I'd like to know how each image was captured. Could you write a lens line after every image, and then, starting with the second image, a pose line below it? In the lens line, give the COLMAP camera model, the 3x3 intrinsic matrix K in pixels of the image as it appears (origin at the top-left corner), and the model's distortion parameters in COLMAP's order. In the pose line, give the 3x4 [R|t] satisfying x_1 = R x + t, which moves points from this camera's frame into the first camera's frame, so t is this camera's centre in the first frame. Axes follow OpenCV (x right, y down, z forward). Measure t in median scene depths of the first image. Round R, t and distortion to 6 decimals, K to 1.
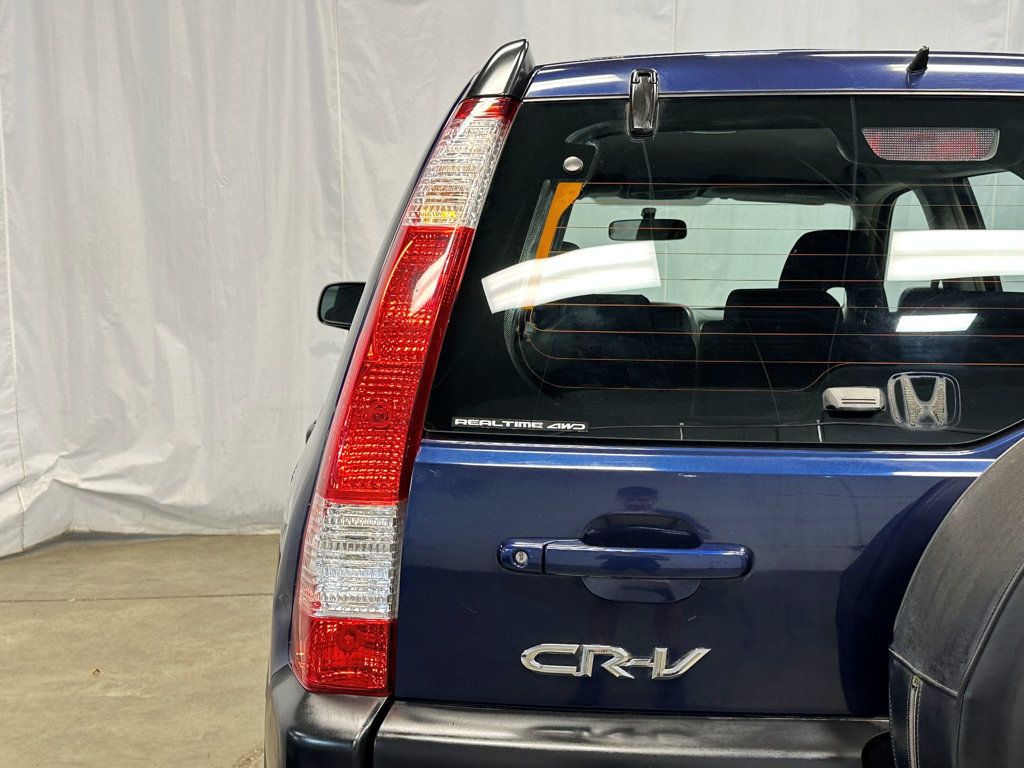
lens RADIAL K [[1294.9, 0, 509.3], [0, 1294.9, 385.4], [0, 0, 1]] dist [0.170636, -0.325374]
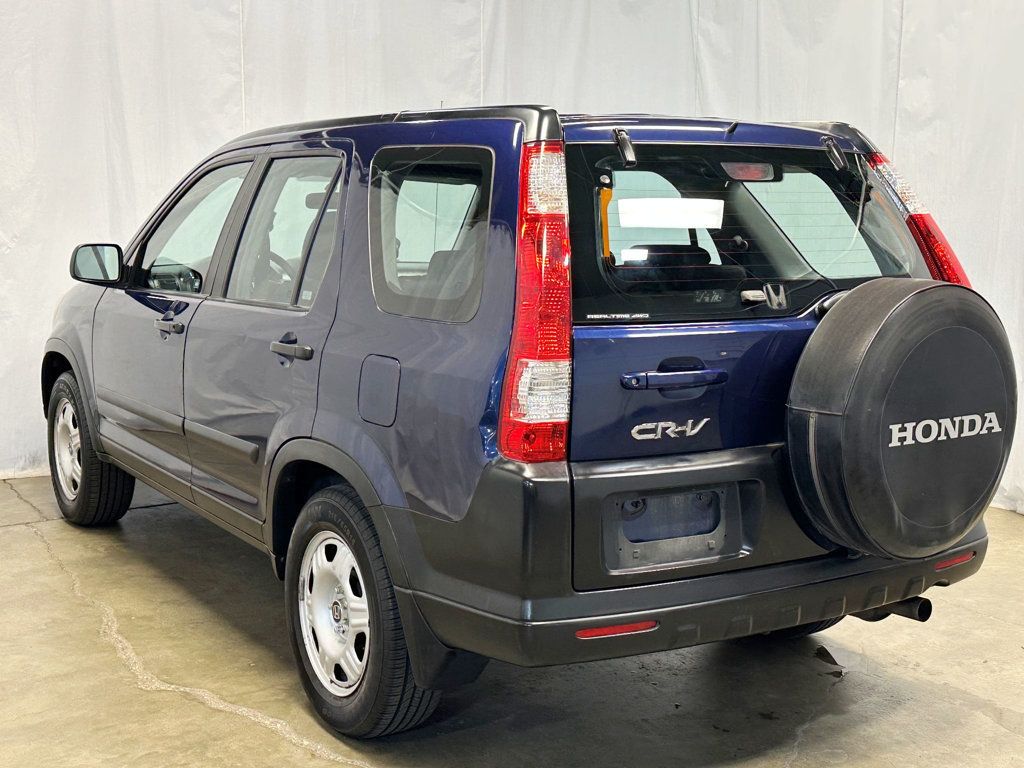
lens RADIAL K [[1314.2, 0, 513.7], [0, 1314.2, 398.5], [0, 0, 1]] dist [0.262165, -0.679019]
pose [[0.858759, -0.075425, 0.506797, -0.807817], [0.055639, 0.996984, 0.054098, 0.026522], [-0.509349, -0.018260, 0.860366, -0.445488]]
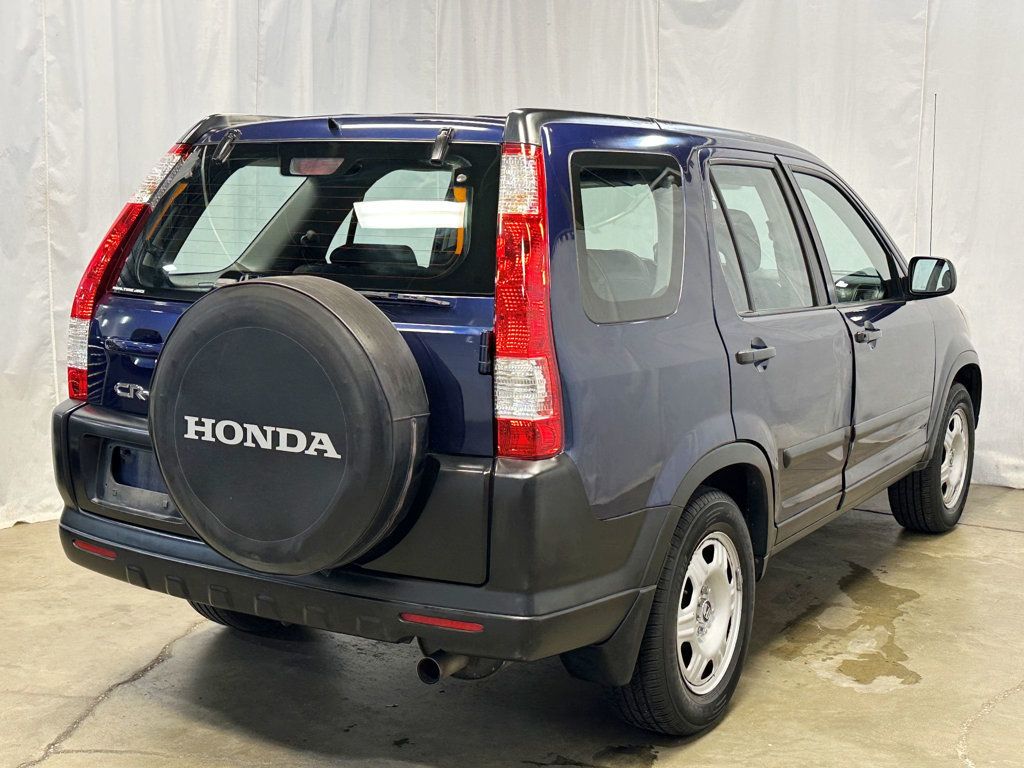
lens RADIAL K [[1294.9, 0, 509.3], [0, 1294.9, 385.4], [0, 0, 1]] dist [0.170636, -0.325374]
pose [[0.826059, 0.080590, -0.557791, 1.329361], [-0.072080, 0.996703, 0.037259, 0.044970], [0.558955, 0.009427, 0.829145, -0.389502]]
